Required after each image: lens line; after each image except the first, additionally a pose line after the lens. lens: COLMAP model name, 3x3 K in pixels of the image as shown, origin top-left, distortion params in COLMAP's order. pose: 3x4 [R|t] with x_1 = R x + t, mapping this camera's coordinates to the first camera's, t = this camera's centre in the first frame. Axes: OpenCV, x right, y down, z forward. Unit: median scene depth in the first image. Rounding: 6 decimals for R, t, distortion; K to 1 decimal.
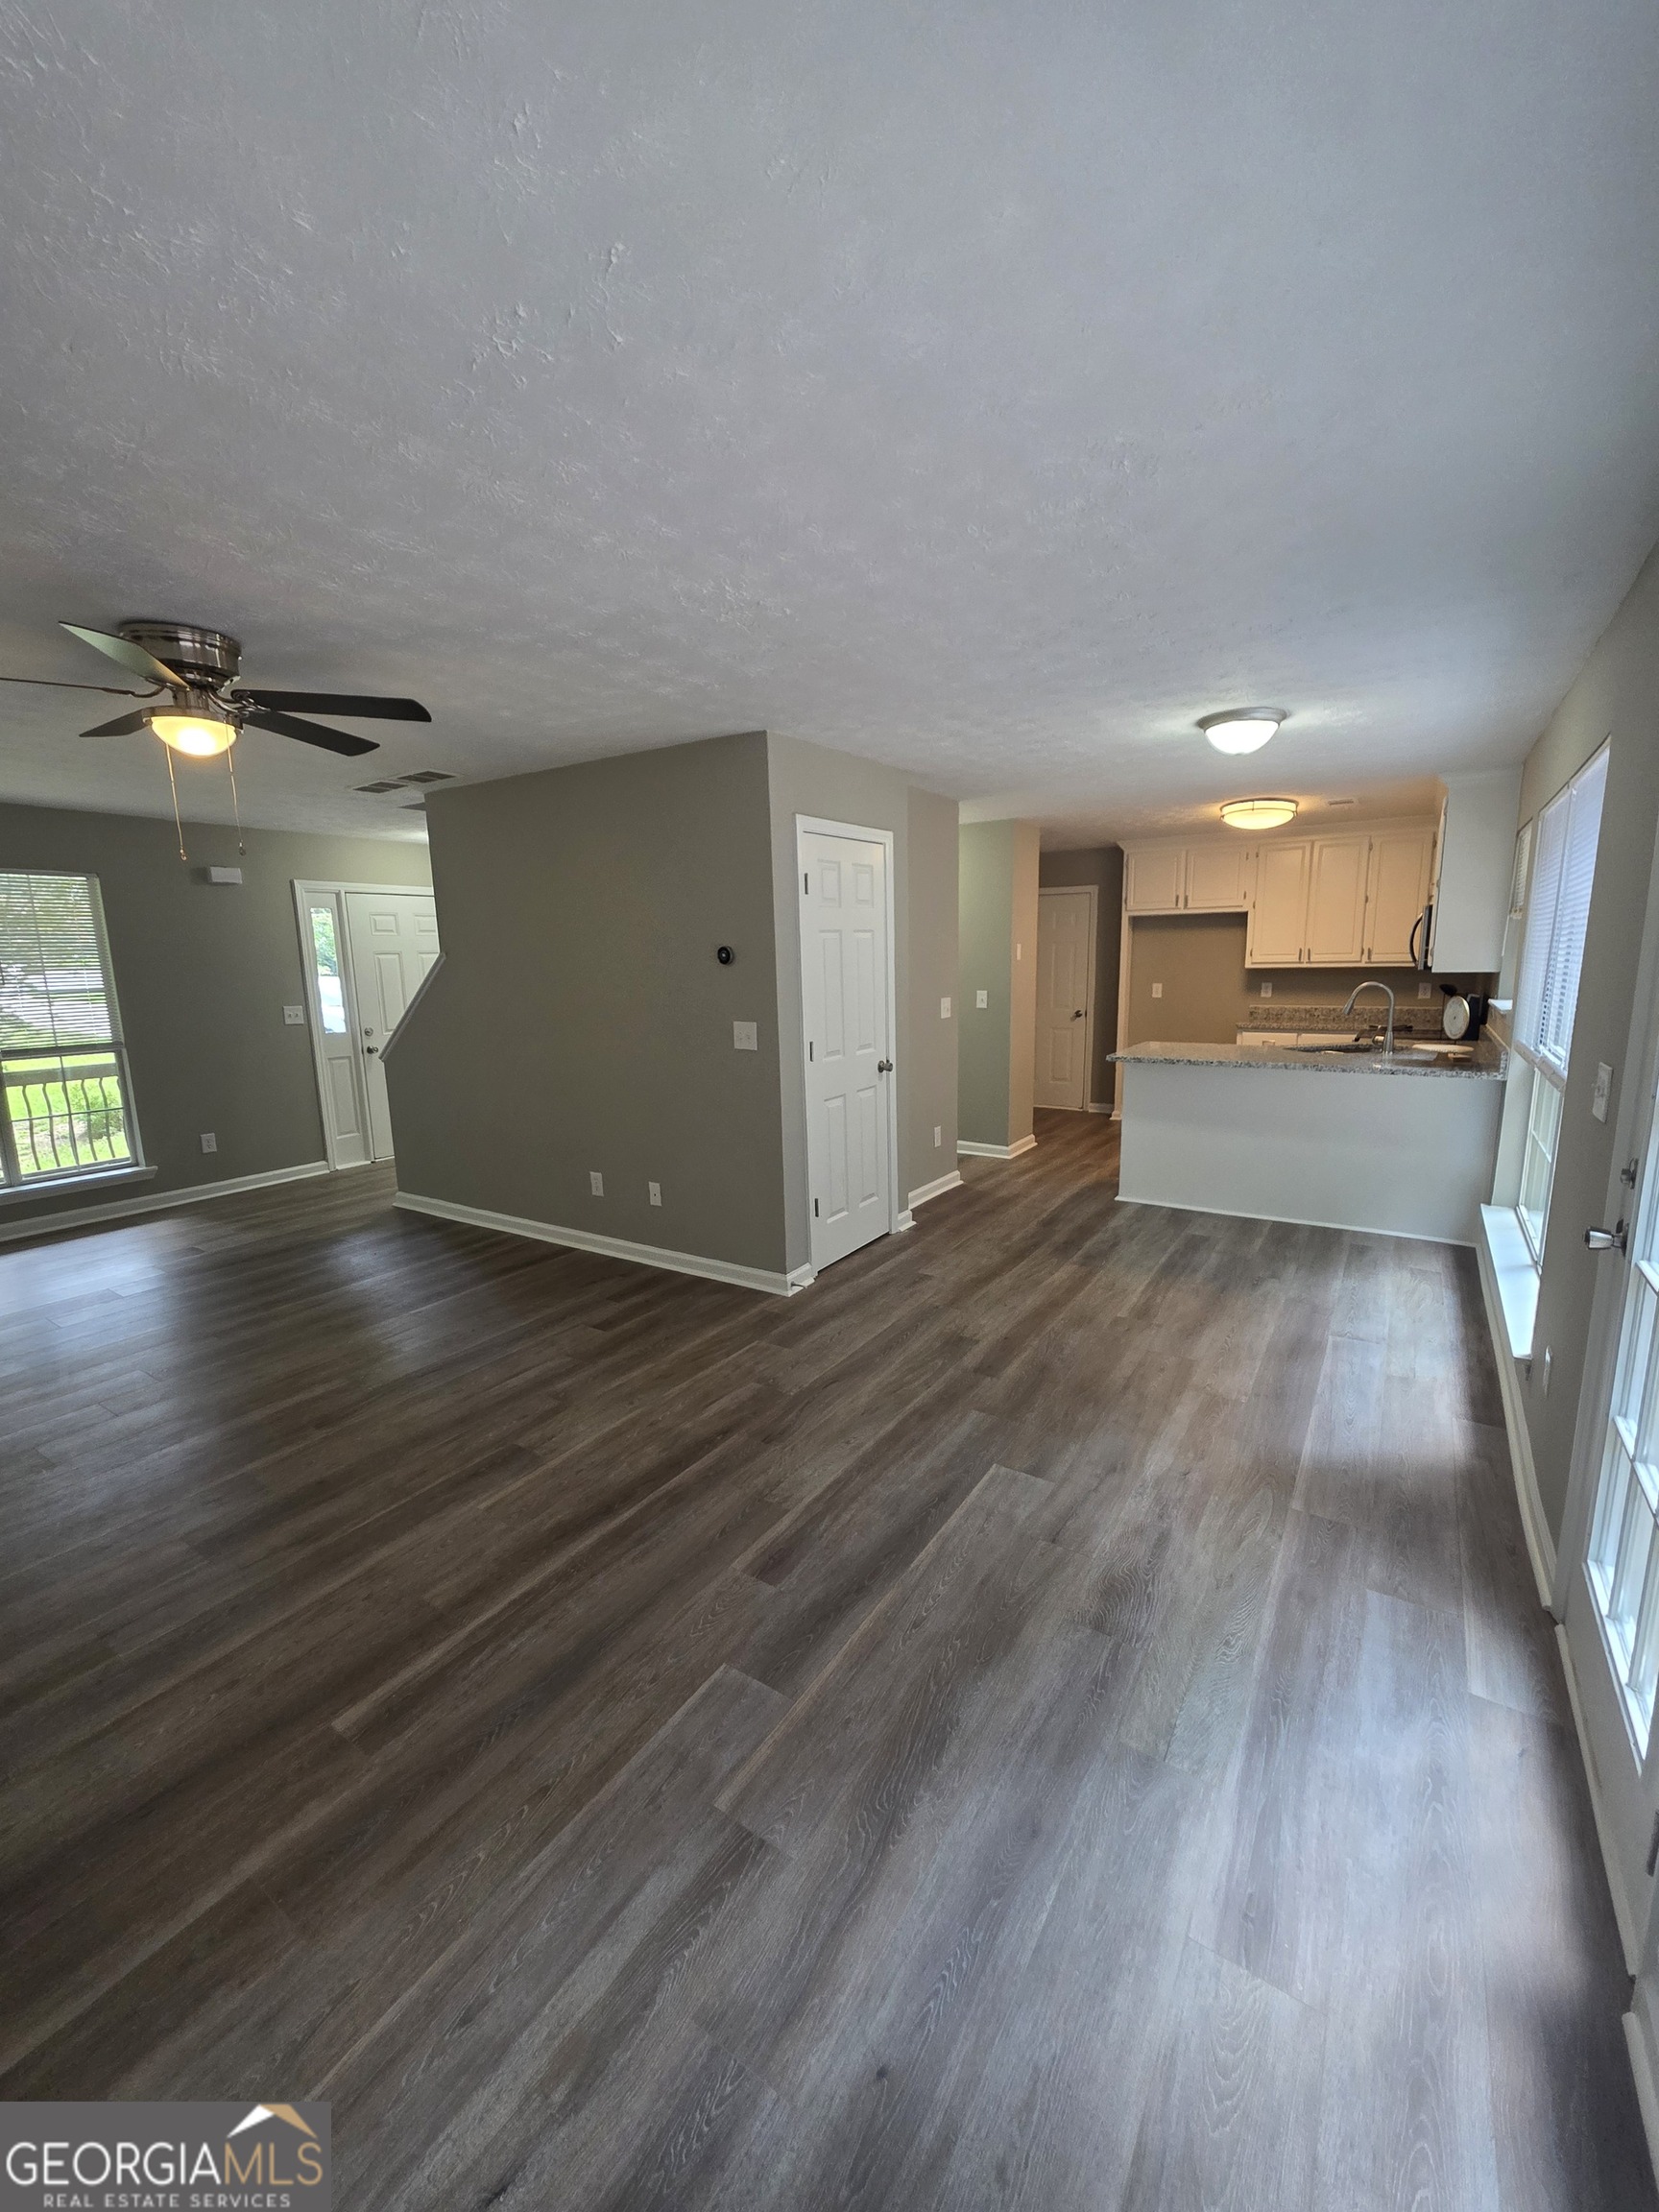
lens RADIAL K [[884.9, 0, 835.4], [0, 884.9, 1116.3], [0, 0, 1]] dist [0.003264, 0.001105]
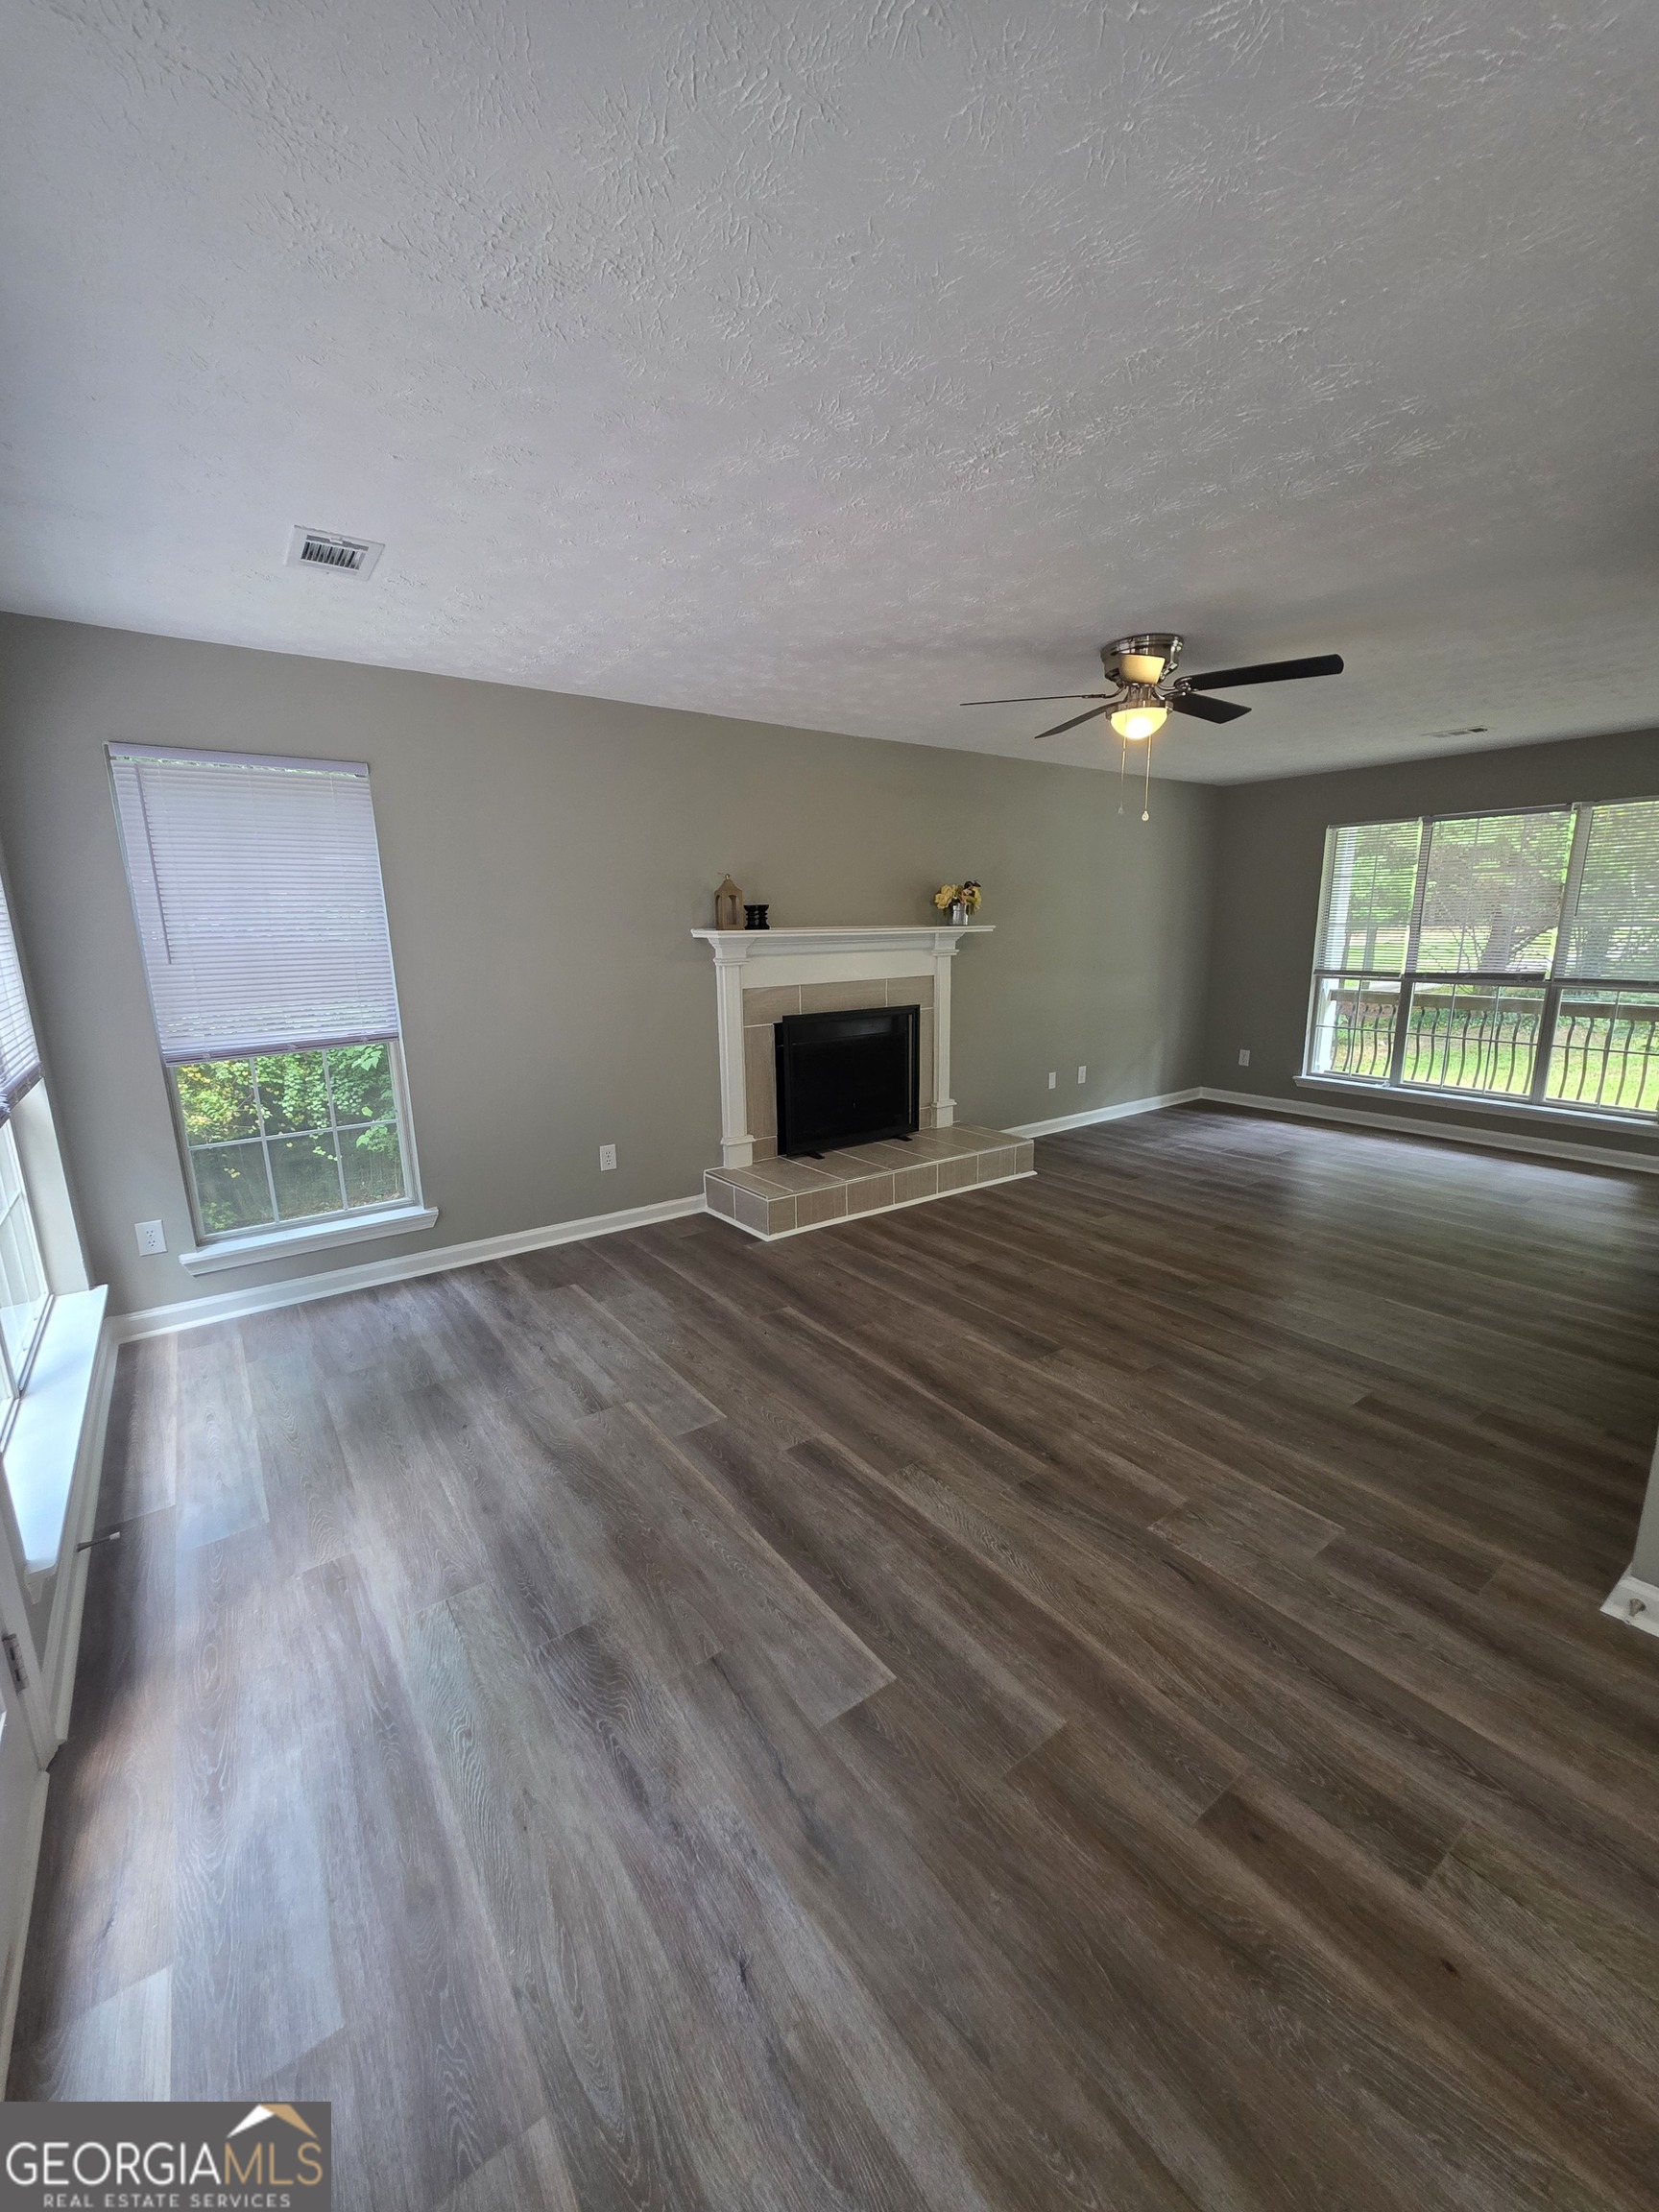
lens RADIAL K [[884.9, 0, 835.4], [0, 884.9, 1116.3], [0, 0, 1]] dist [0.003264, 0.001105]
pose [[-0.353474, 0.222904, -0.908499, 0.640781], [-0.149451, 0.945263, 0.290072, -0.168551], [0.923429, 0.238309, -0.300813, 0.967295]]
